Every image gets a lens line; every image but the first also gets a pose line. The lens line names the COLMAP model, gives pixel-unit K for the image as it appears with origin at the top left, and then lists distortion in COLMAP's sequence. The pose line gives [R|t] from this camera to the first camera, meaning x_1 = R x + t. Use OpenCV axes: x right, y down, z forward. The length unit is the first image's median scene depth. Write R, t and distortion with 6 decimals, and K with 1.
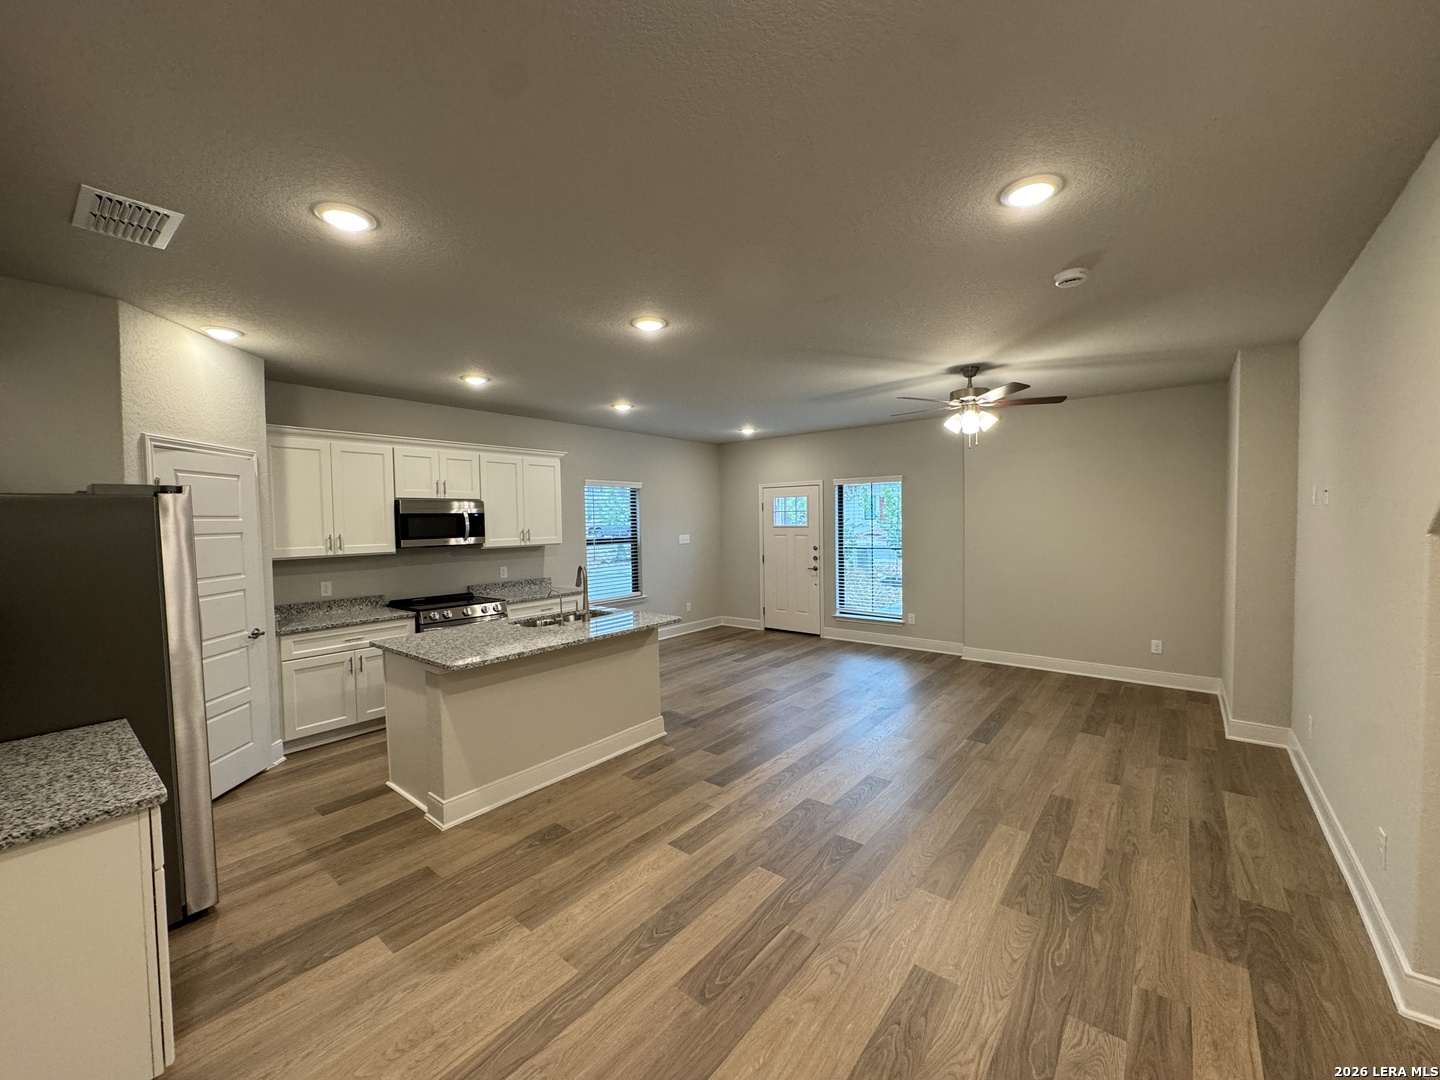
lens RADIAL K [[572.9, 0, 719.0], [0, 572.9, 541.1], [0, 0, 1]] dist [-0.002760, 0.000664]
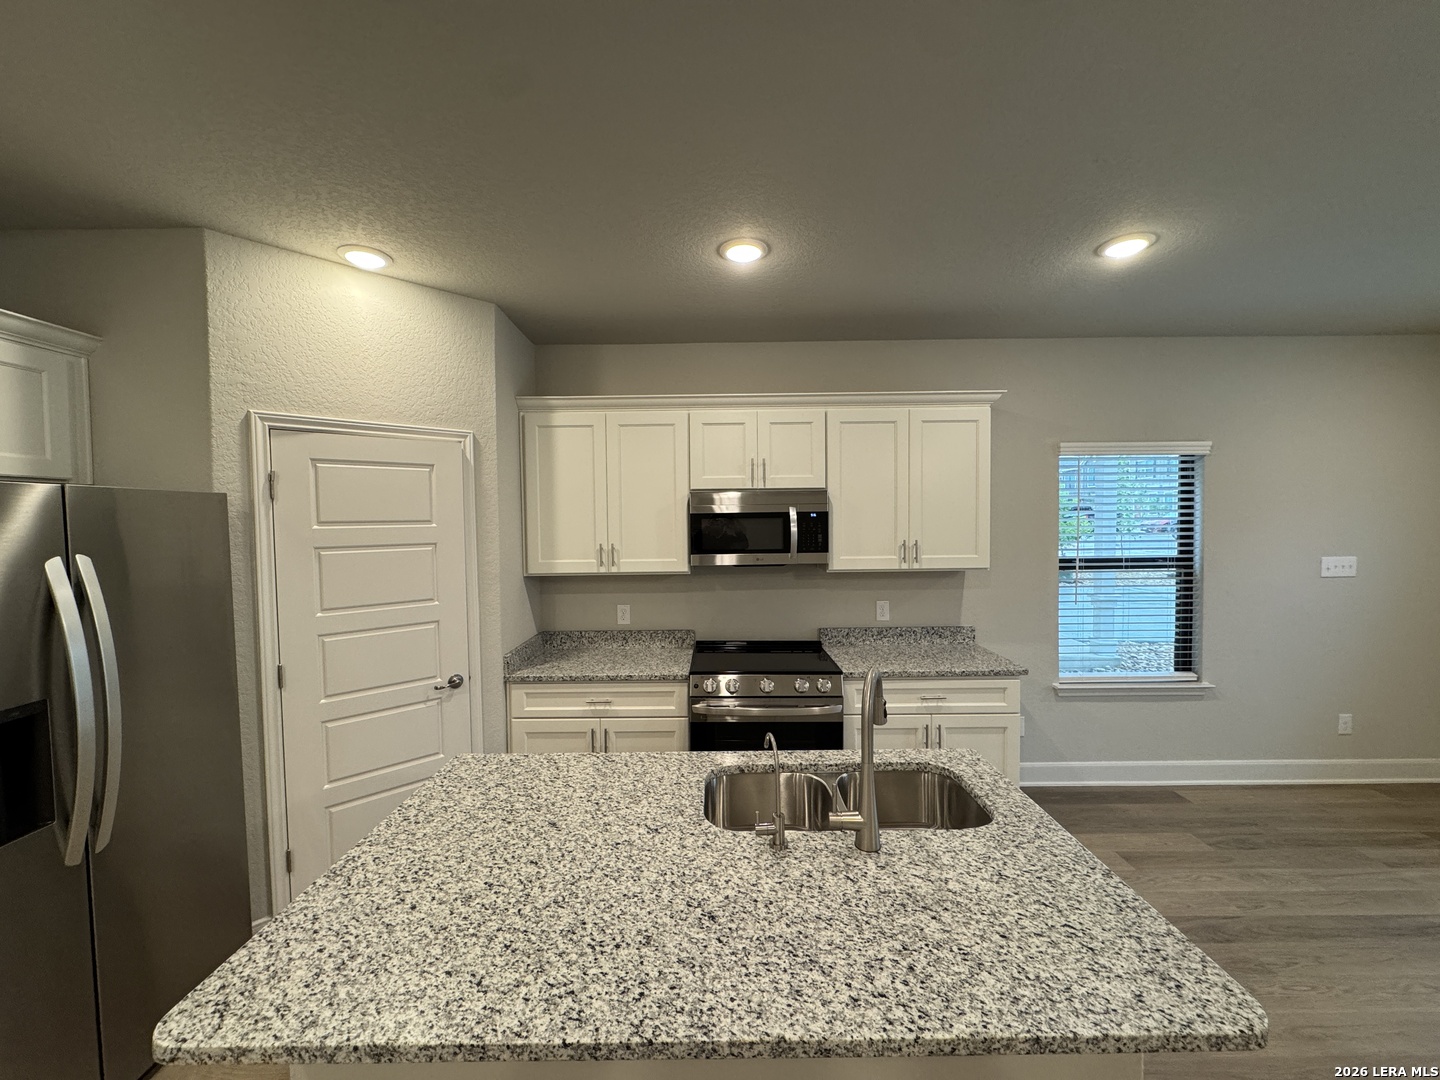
lens RADIAL K [[572.9, 0, 720.6], [0, 572.9, 538.7], [0, 0, 1]] dist [-0.002760, 0.000664]
pose [[0.626528, 0.035758, -0.778578, -0.033283], [-0.028065, 0.999334, 0.023313, -0.040225], [0.778894, 0.007244, 0.627114, 0.695837]]
